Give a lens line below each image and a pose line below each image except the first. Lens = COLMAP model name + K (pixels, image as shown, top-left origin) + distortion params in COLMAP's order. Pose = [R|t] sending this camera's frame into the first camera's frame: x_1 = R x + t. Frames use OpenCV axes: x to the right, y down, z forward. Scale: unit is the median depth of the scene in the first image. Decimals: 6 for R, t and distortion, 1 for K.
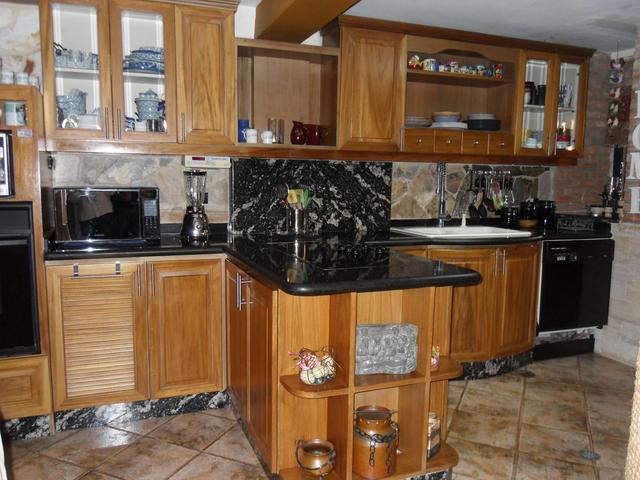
lens RADIAL K [[531.1, 0, 317.0], [0, 531.1, 246.1], [0, 0, 1]] dist [-0.010378, -0.008219]
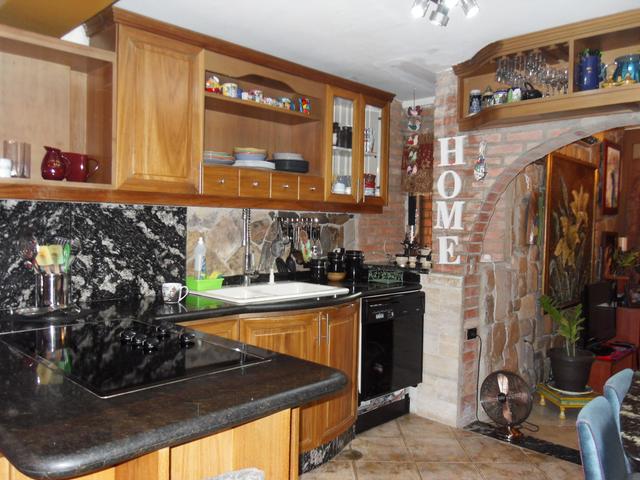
lens RADIAL K [[531.1, 0, 317.0], [0, 531.1, 246.1], [0, 0, 1]] dist [-0.010378, -0.008219]
pose [[0.912779, -0.011582, 0.408290, -0.003935], [0.042843, 0.996799, -0.067503, -0.038792], [-0.406201, 0.079108, 0.910353, 0.209011]]
